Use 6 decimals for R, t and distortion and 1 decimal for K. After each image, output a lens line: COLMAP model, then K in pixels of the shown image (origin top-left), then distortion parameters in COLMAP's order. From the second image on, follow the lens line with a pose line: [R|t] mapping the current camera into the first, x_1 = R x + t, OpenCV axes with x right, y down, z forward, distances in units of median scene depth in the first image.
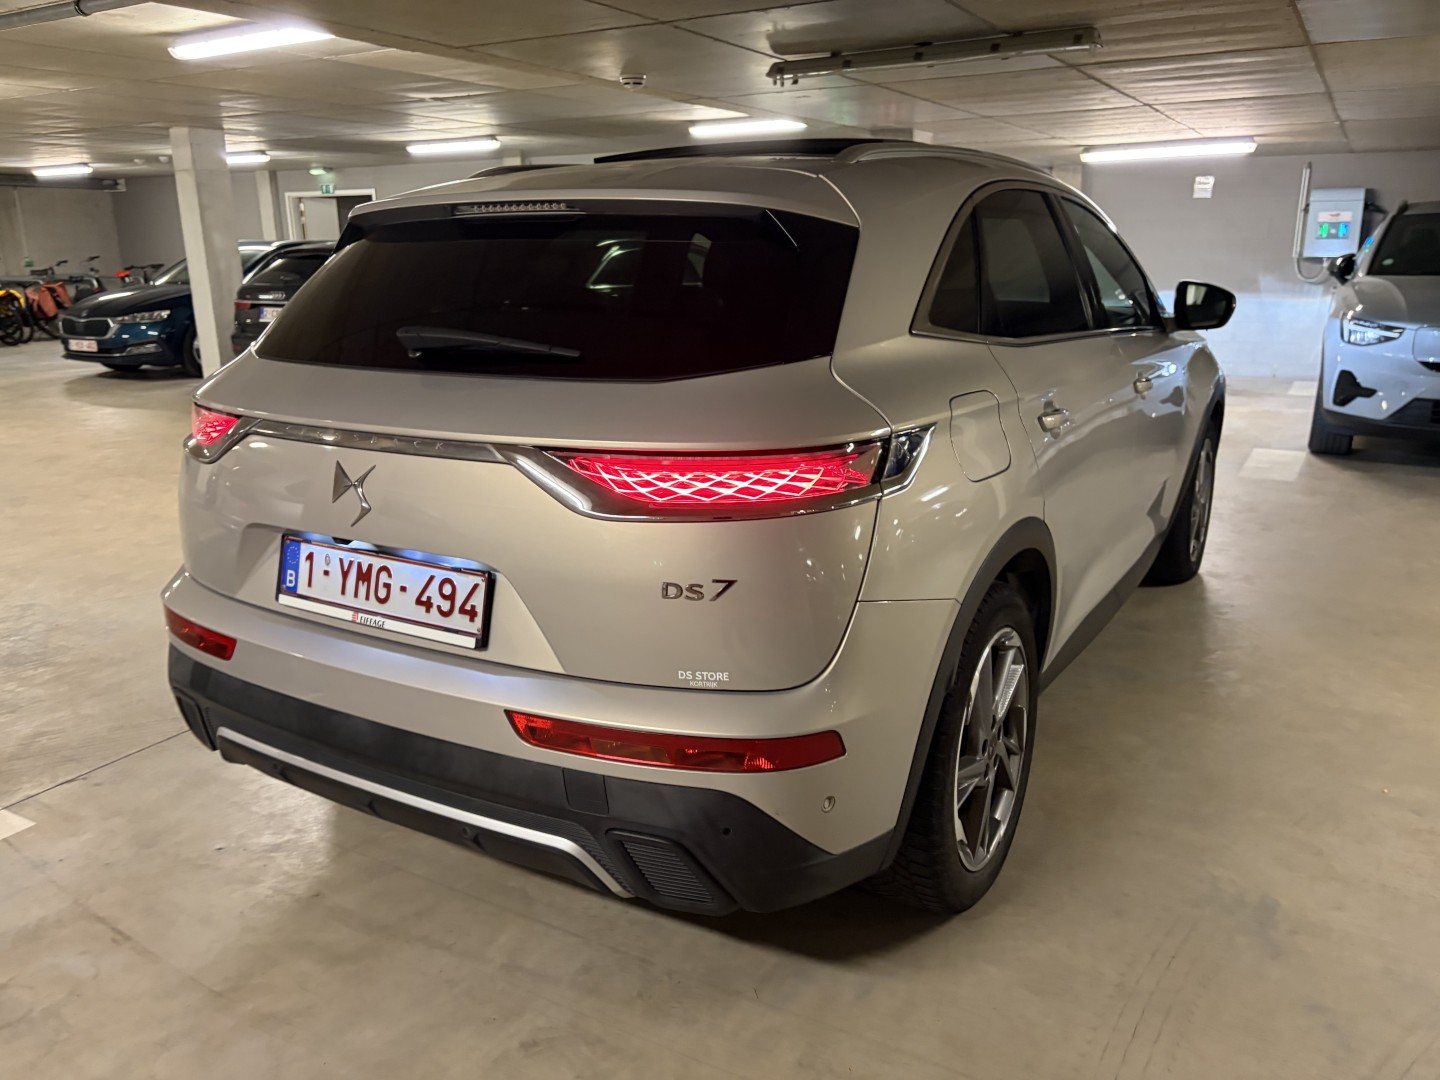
lens RADIAL K [[1082.8, 0, 726.0], [0, 1082.8, 545.5], [0, 0, 1]] dist [0.000157, -0.000925]
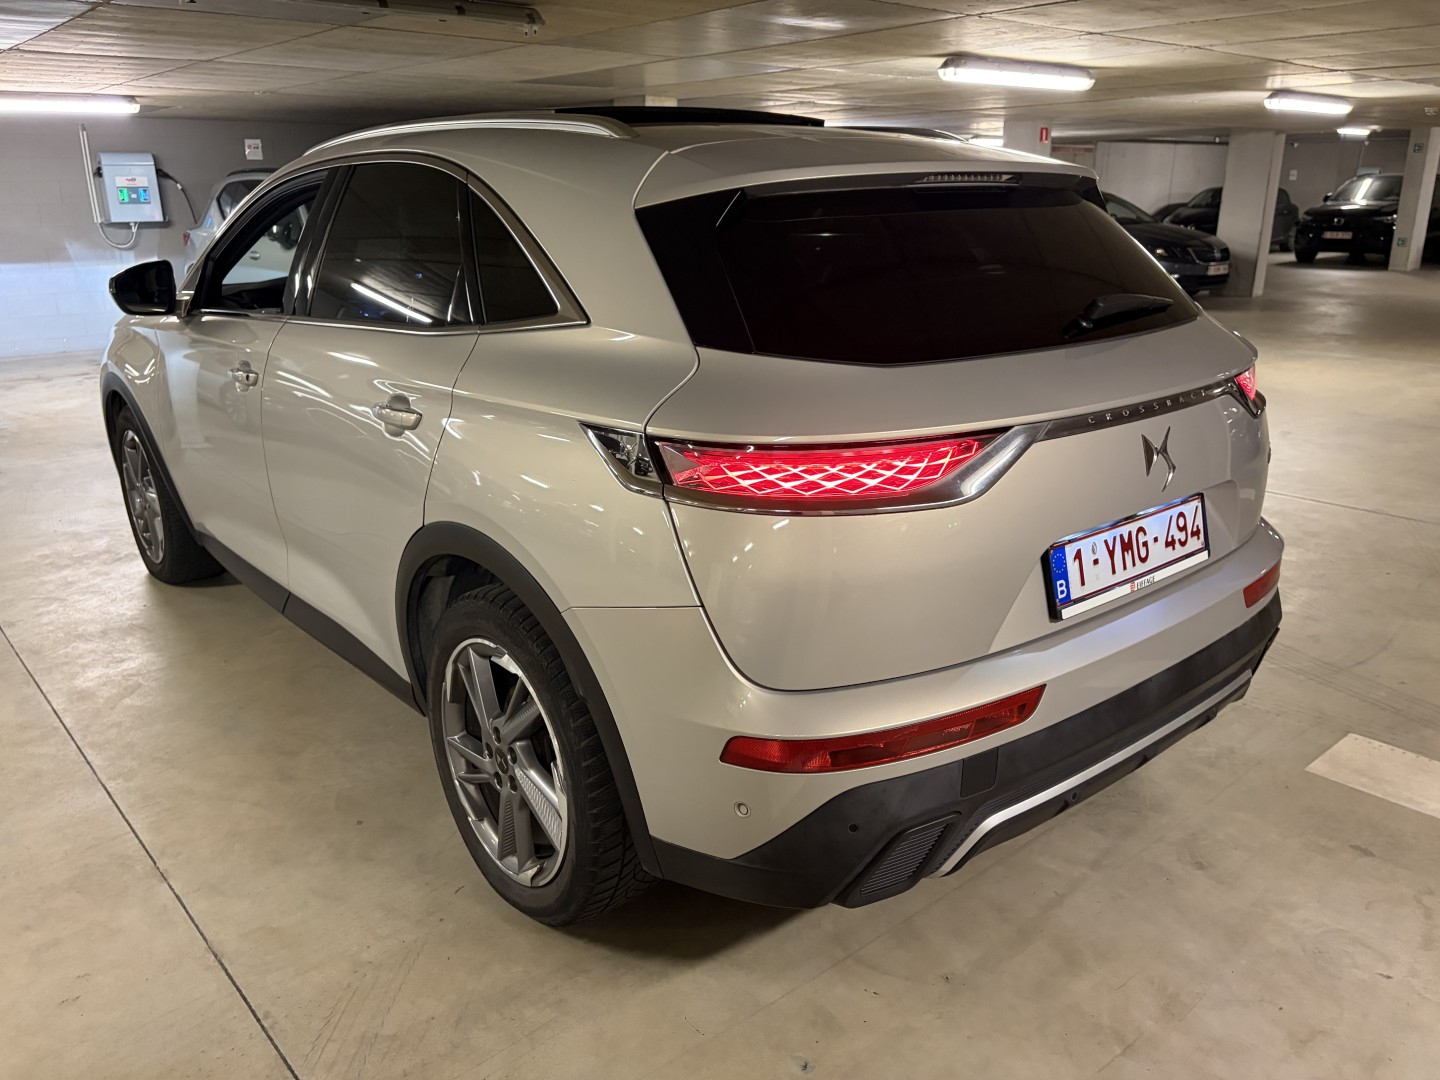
lens RADIAL K [[1082.8, 0, 724.2], [0, 1082.8, 537.0], [0, 0, 1]] dist [0.000157, -0.000925]
pose [[0.342168, -0.277691, 0.897669, -1.290263], [0.256174, 0.946713, 0.195216, -0.257838], [-0.904044, 0.163162, 0.395072, 0.884304]]
